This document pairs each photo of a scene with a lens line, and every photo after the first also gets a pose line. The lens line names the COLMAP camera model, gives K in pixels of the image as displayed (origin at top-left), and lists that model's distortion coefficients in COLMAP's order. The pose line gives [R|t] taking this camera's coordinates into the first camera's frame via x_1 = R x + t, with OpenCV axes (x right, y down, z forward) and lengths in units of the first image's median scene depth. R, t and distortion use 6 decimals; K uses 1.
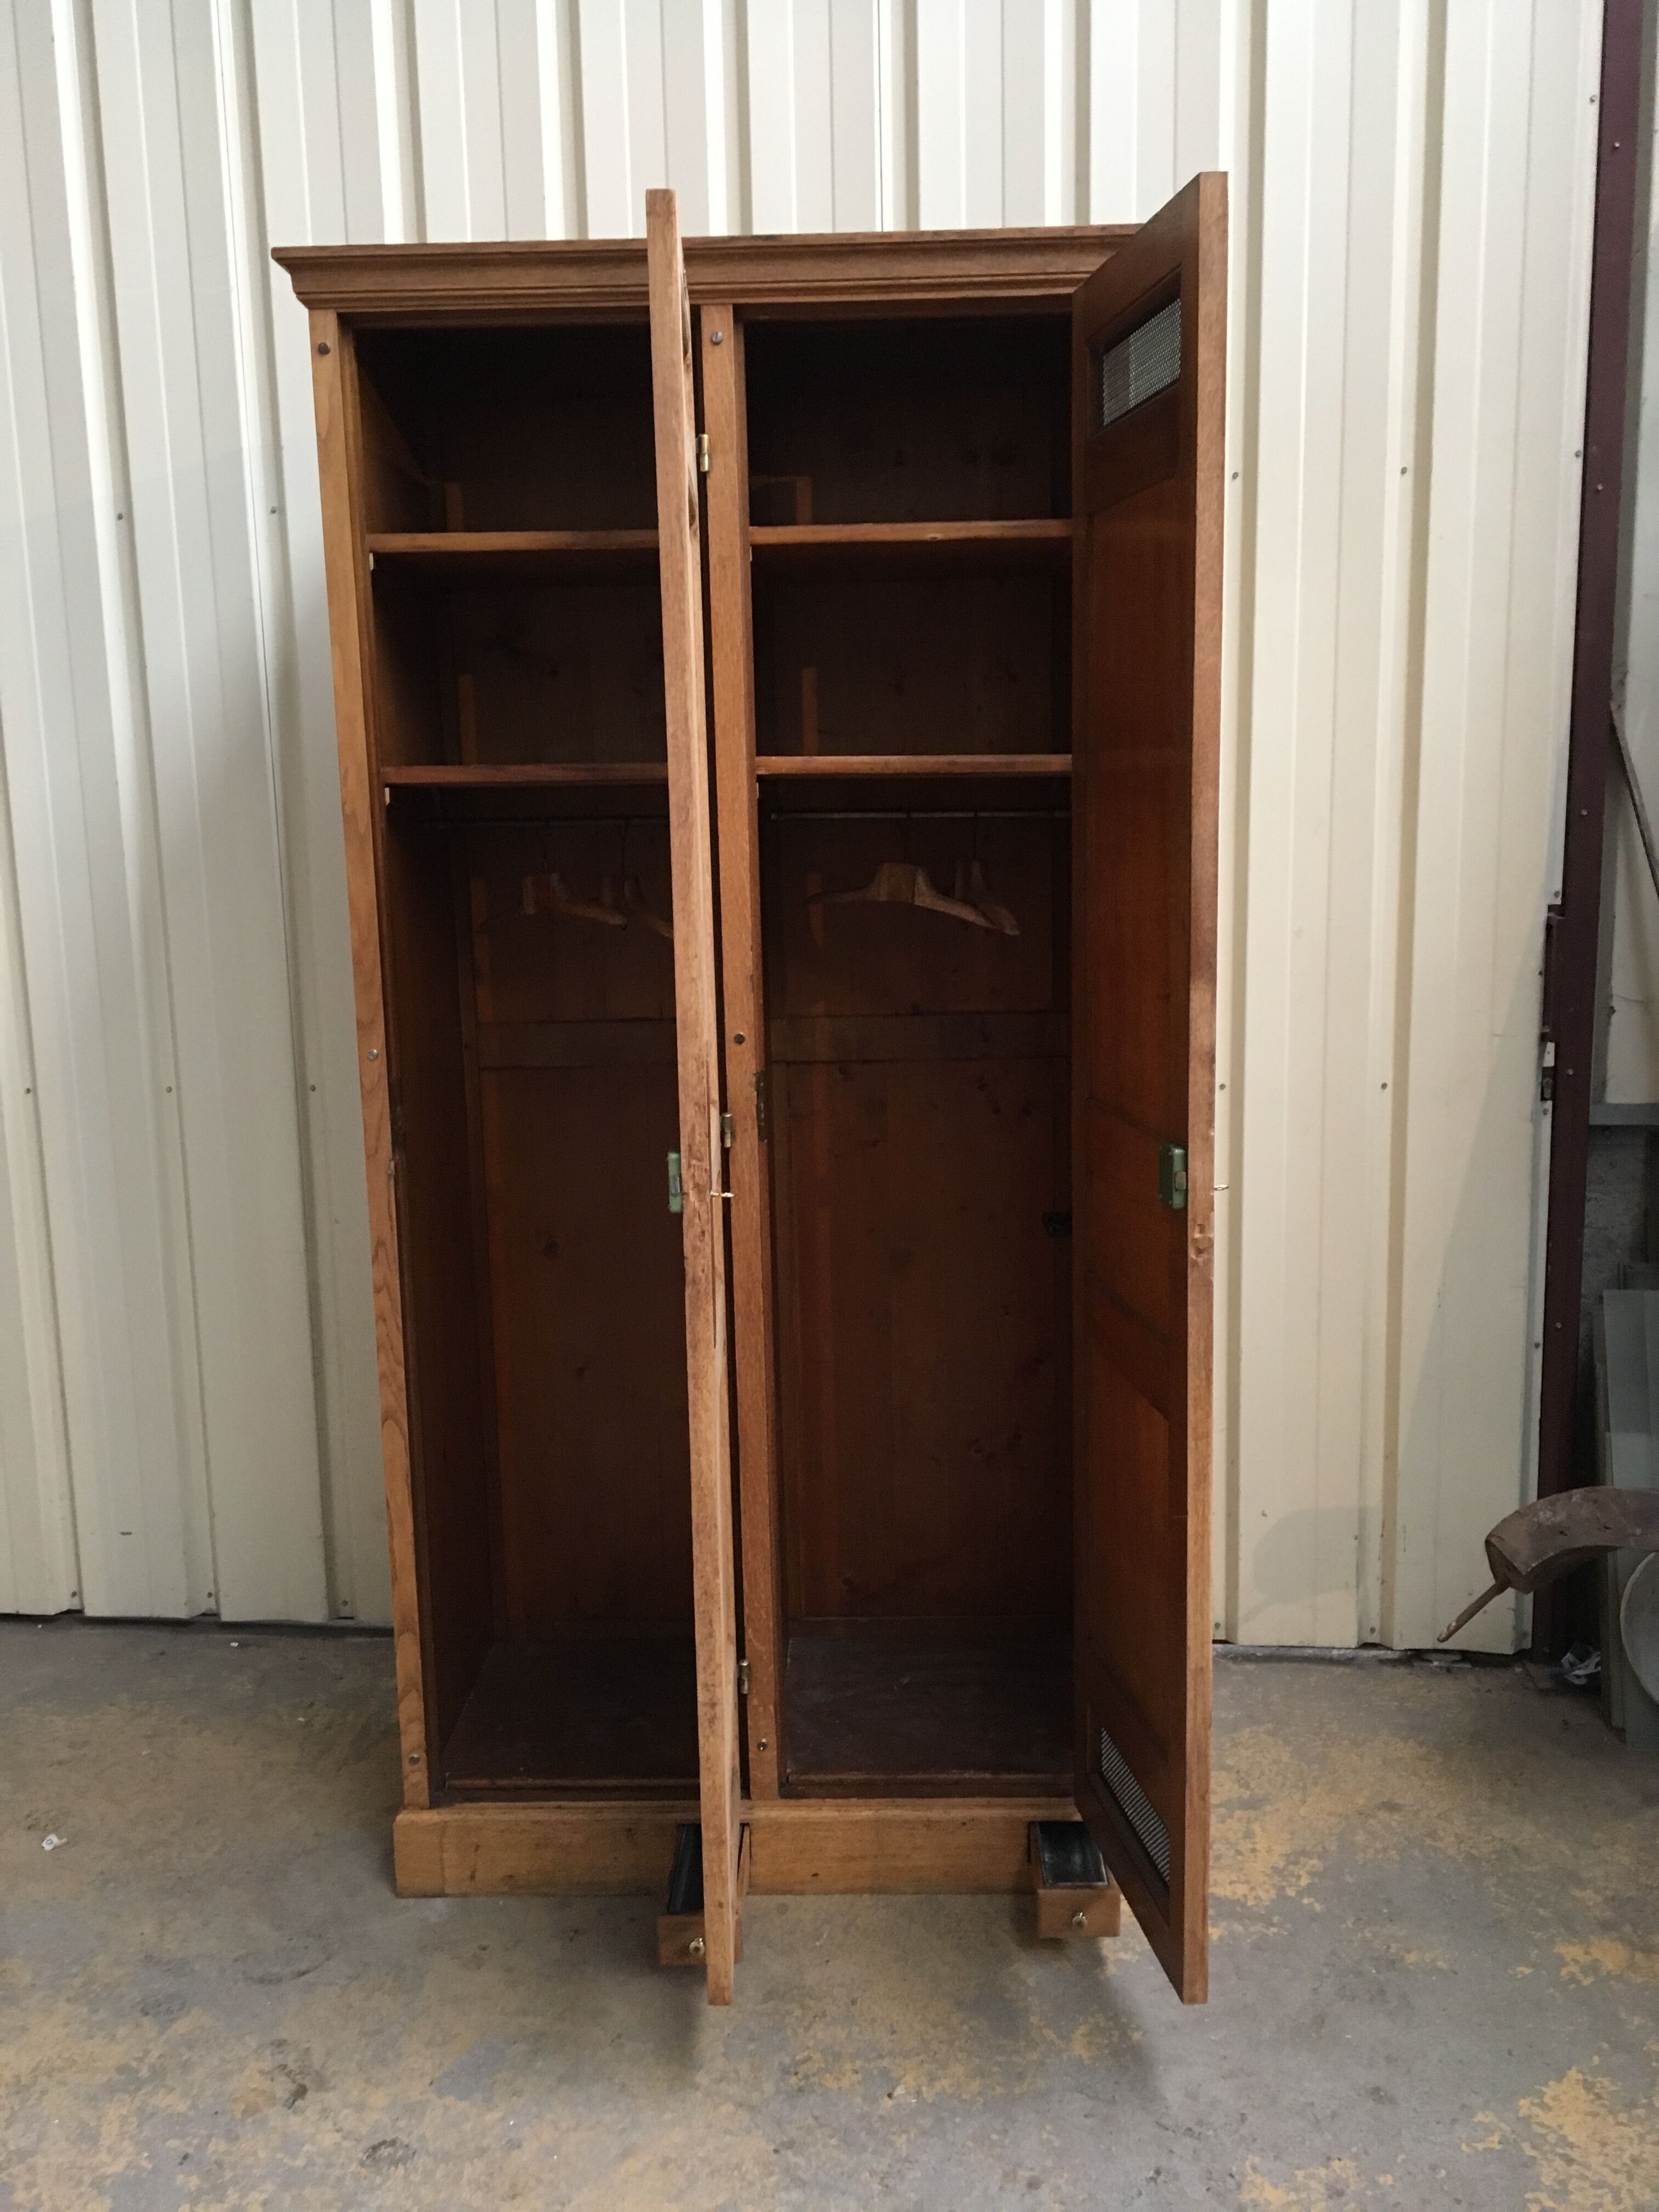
lens RADIAL K [[1859.4, 0, 829.5], [0, 1859.4, 1106.0], [0, 0, 1]] dist [0.112723, -0.179242]
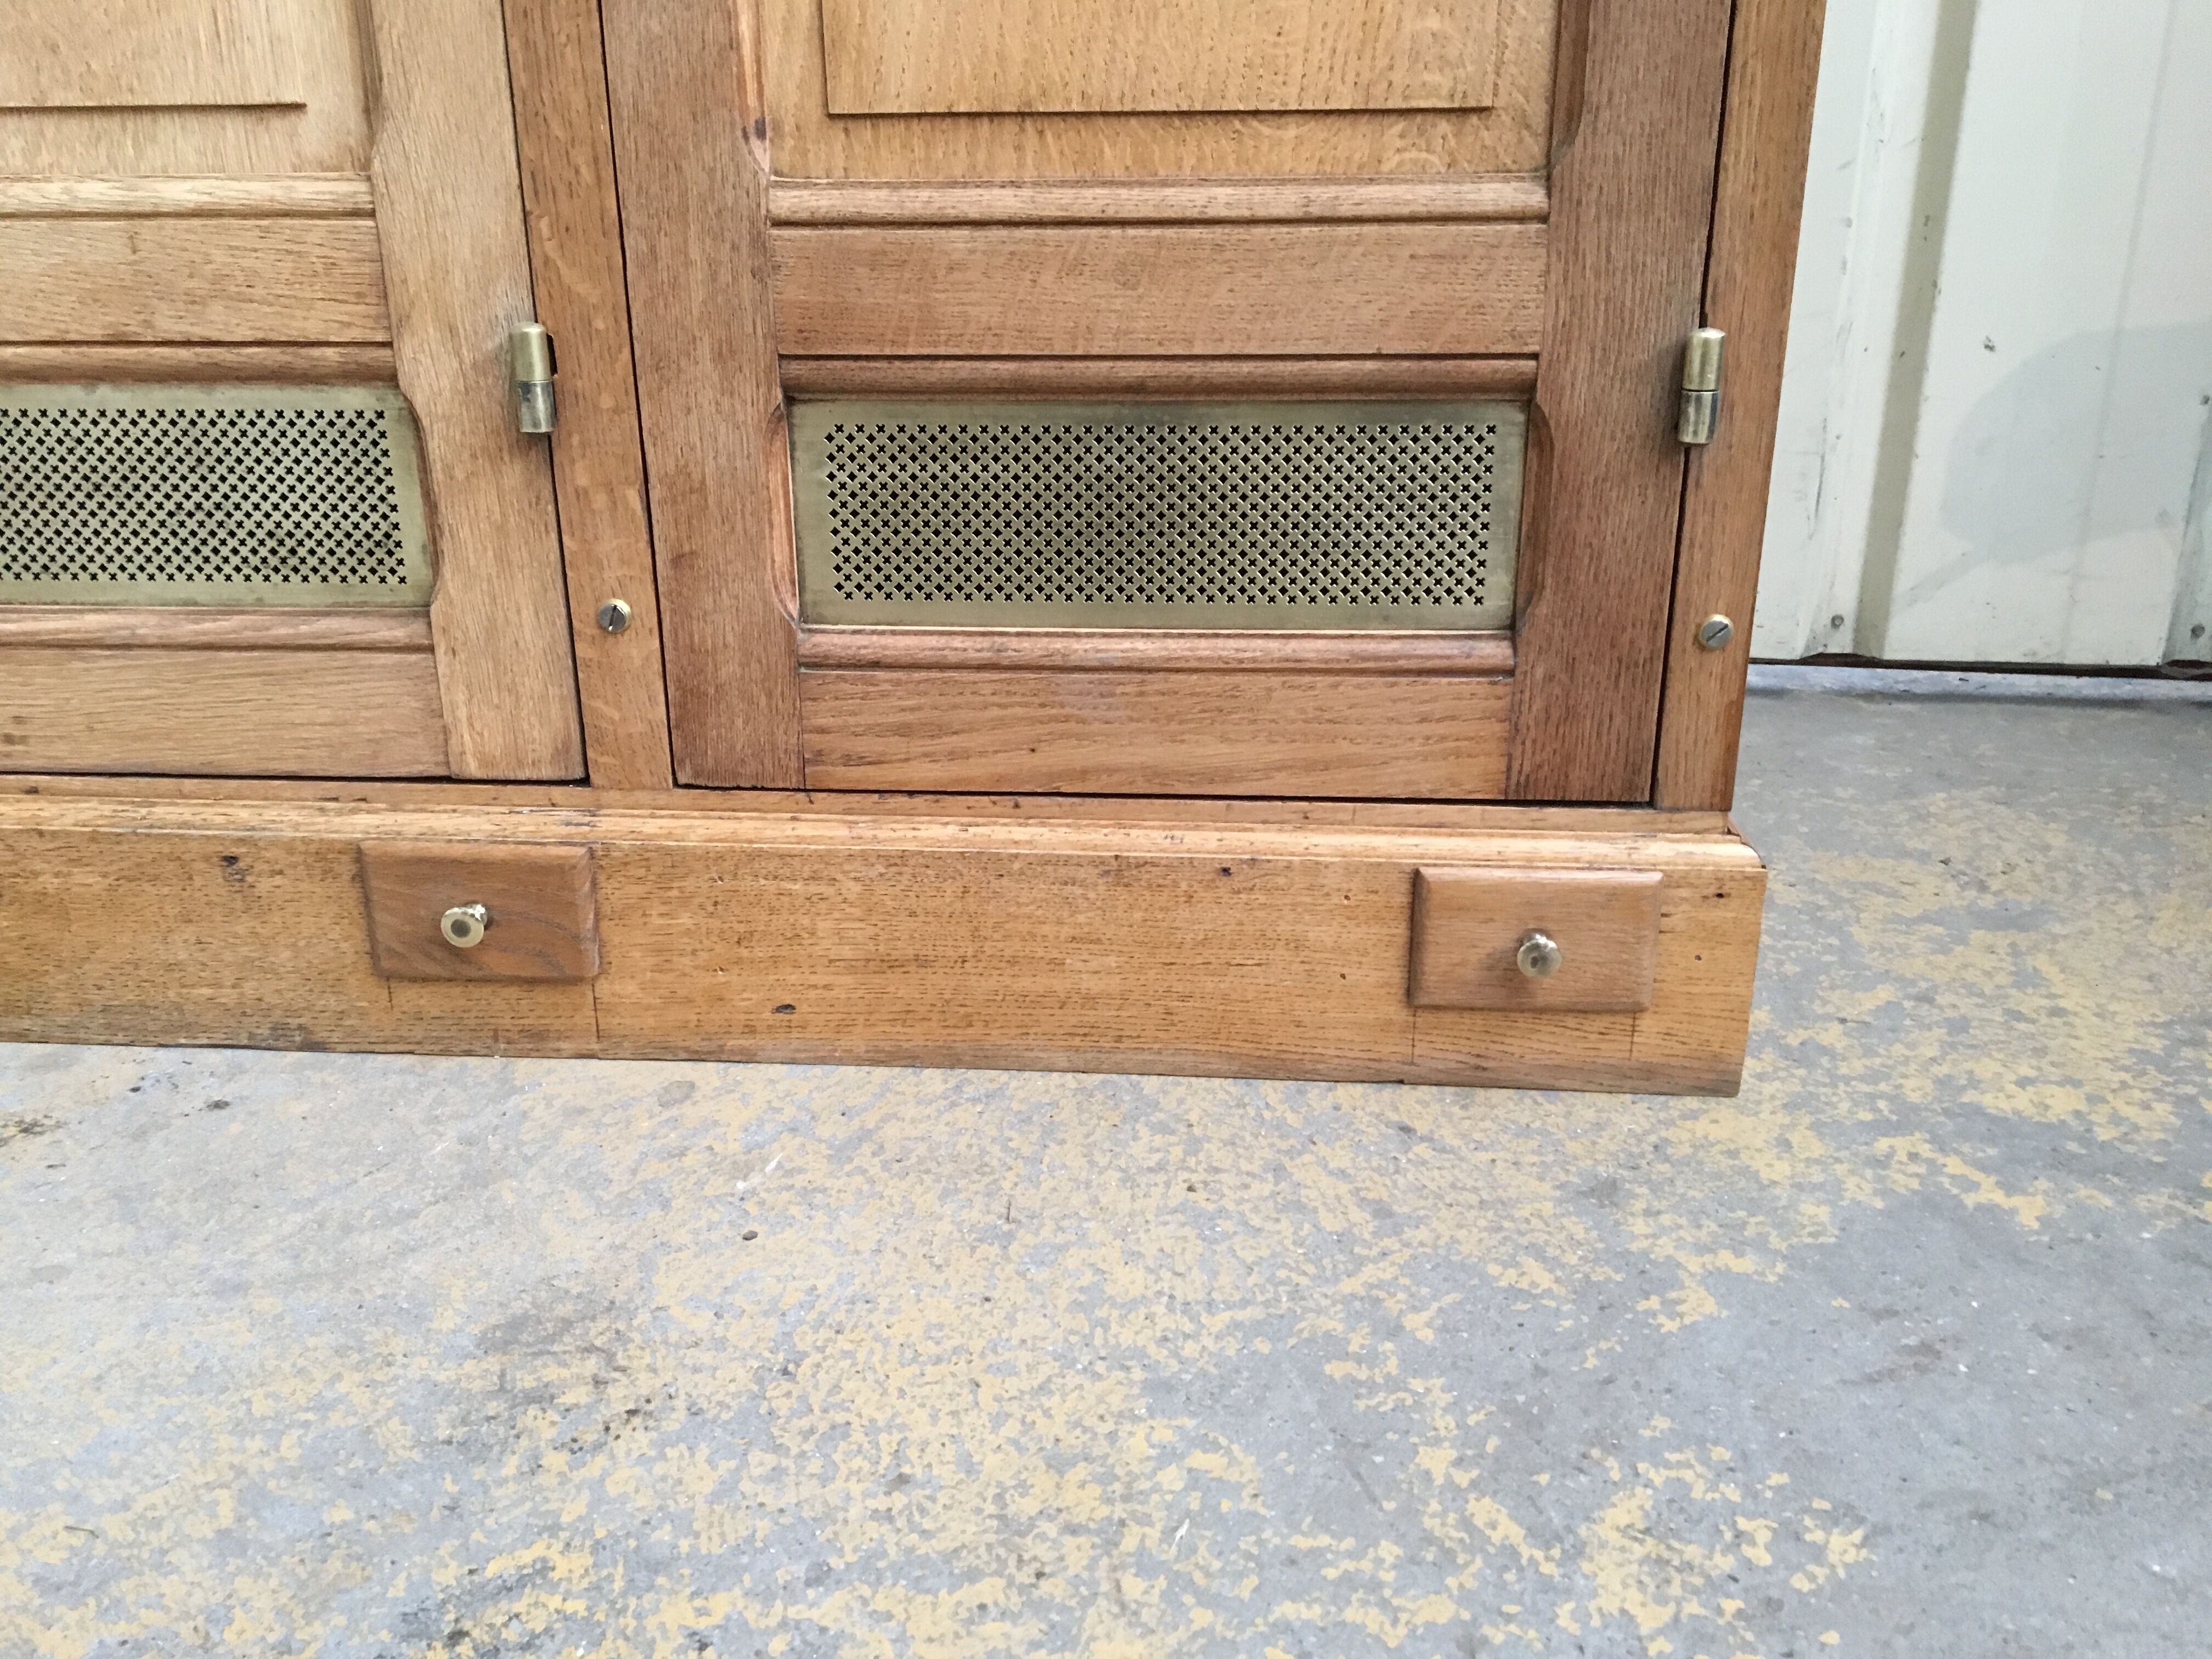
lens RADIAL K [[1859.4, 0, 1098.9], [0, 1859.4, 829.5], [0, 0, 1]] dist [0.112723, -0.179242]
pose [[0.998592, 0.034660, -0.040167, 0.061715], [-0.026976, 0.983638, 0.178126, 0.314701], [0.045684, -0.176792, 0.983188, 0.677078]]
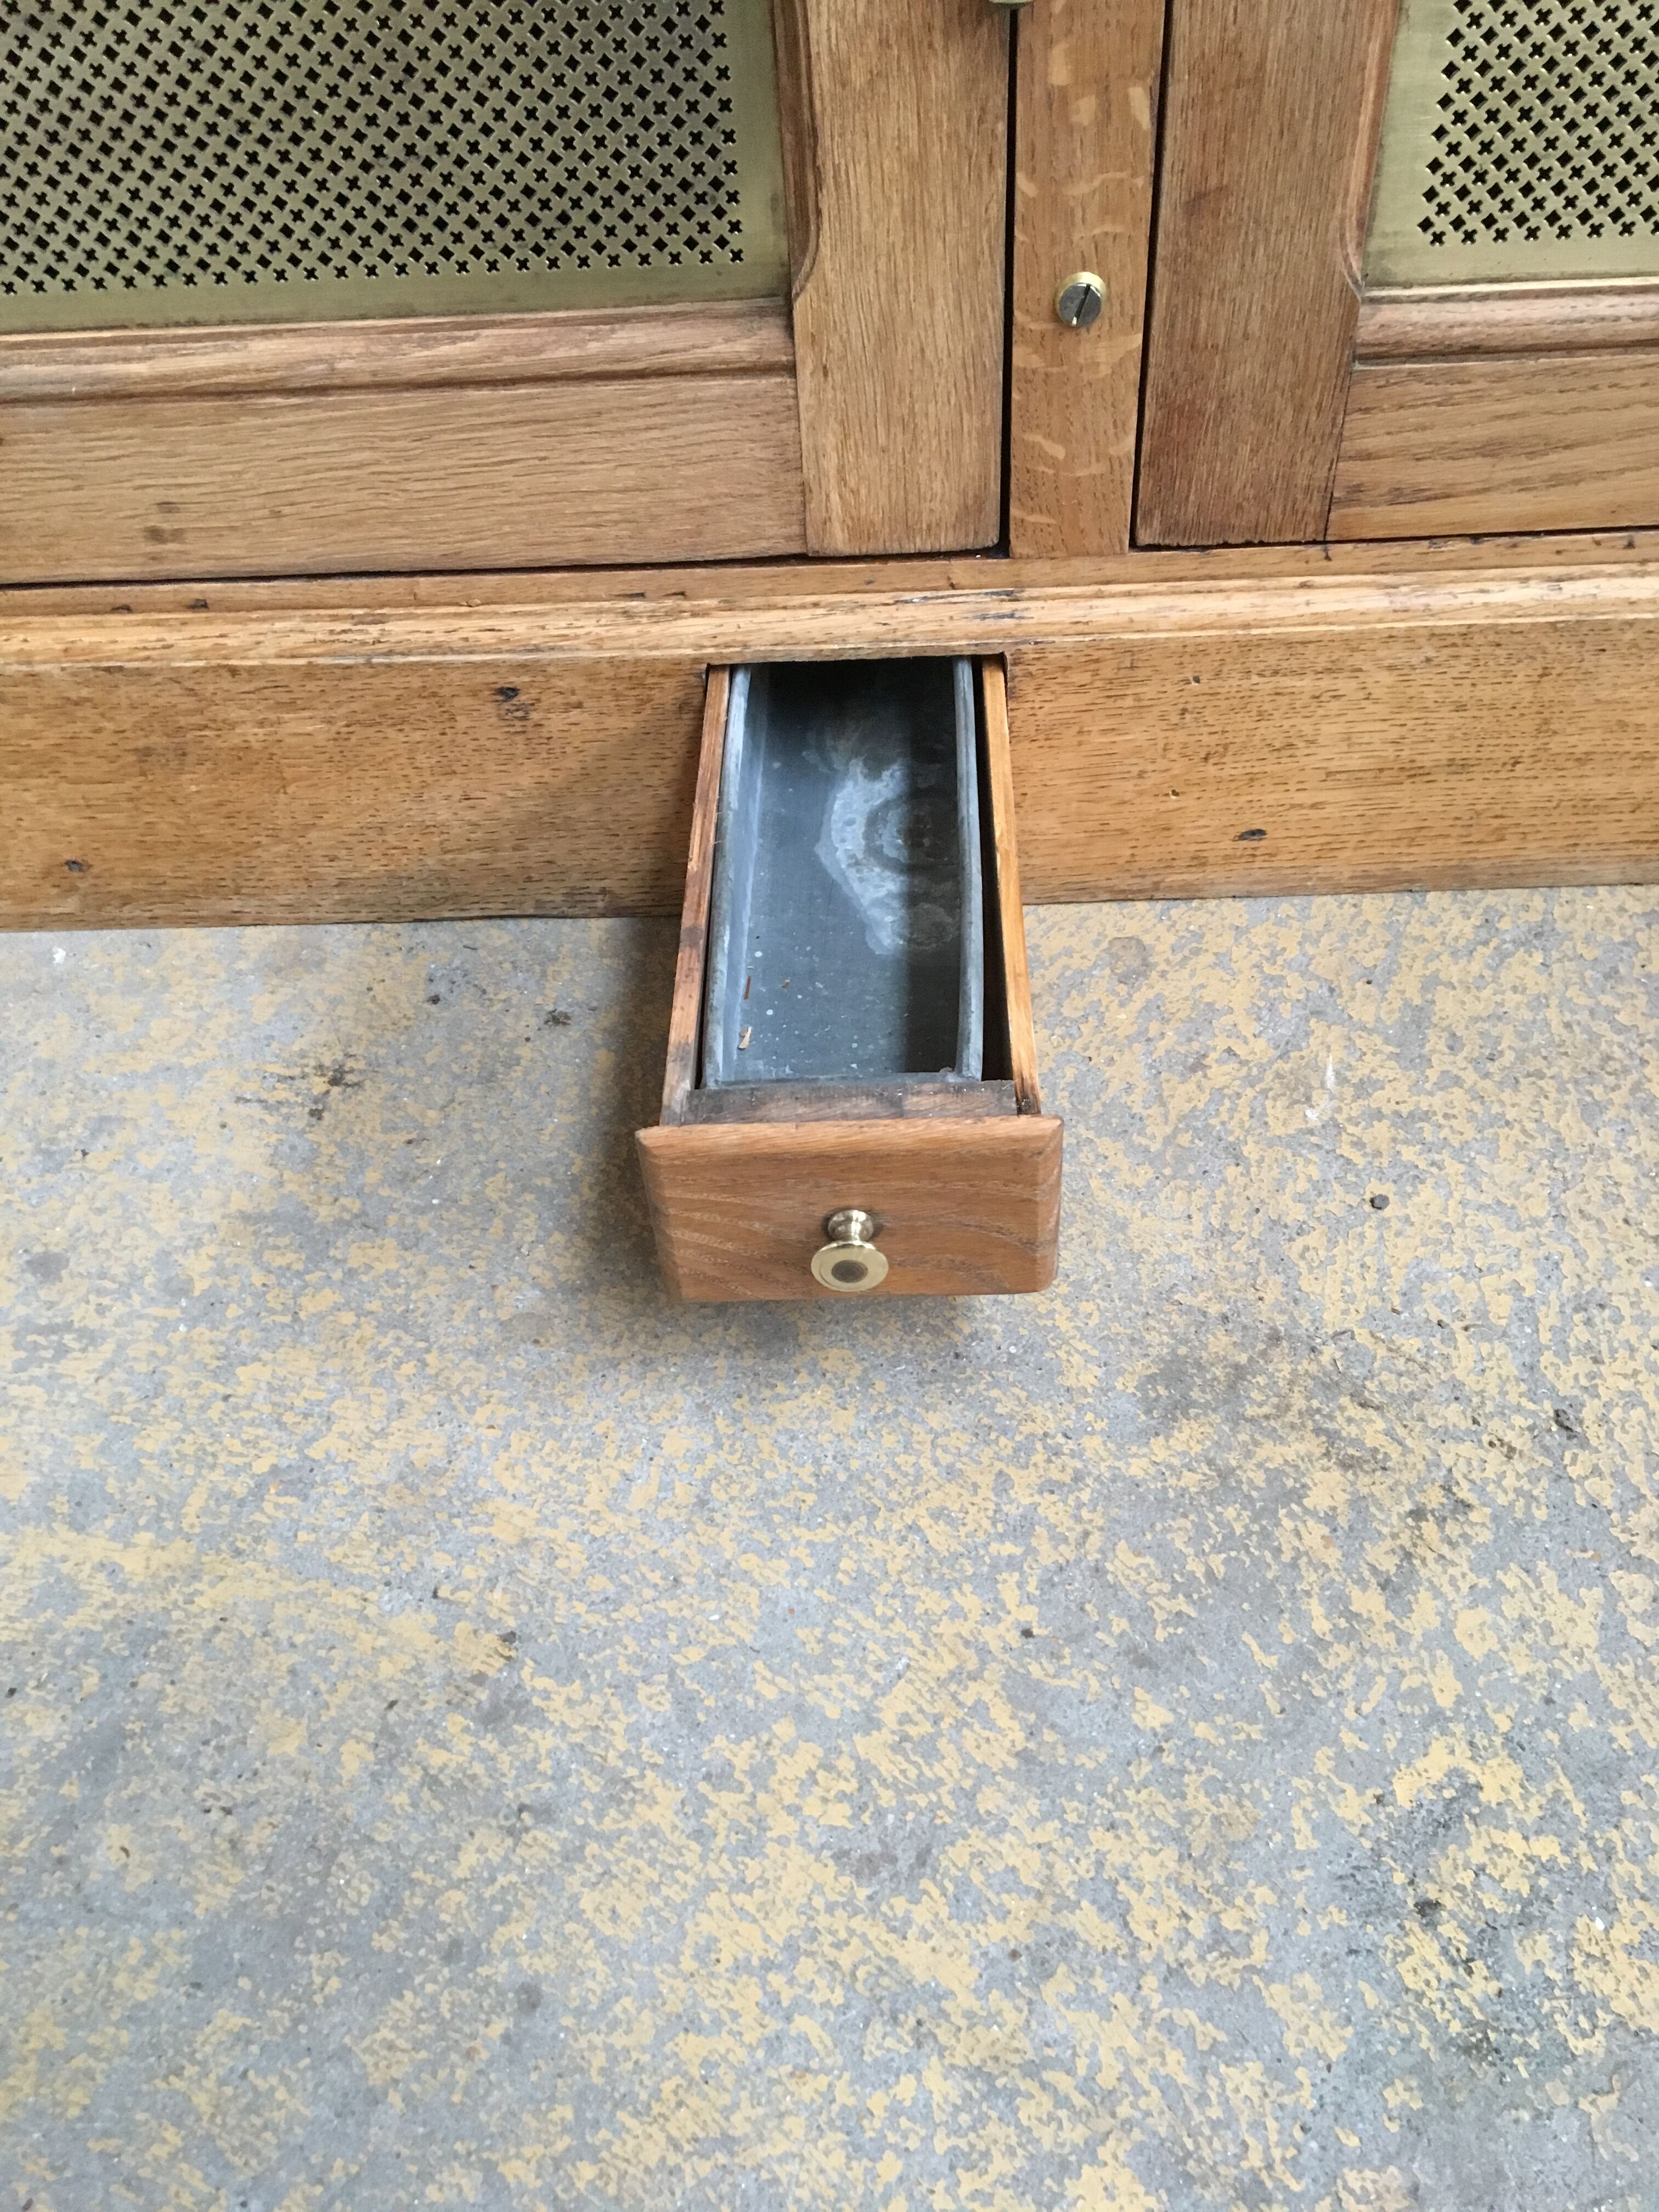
lens RADIAL K [[1867.6, 0, 845.7], [0, 1867.6, 1102.6], [0, 0, 1]] dist [0.097838, -0.155932]
pose [[0.999596, -0.028430, 0.000701, -0.064301], [0.022639, 0.810413, 0.585421, 0.286555], [-0.017212, -0.585168, 0.810729, 0.772688]]
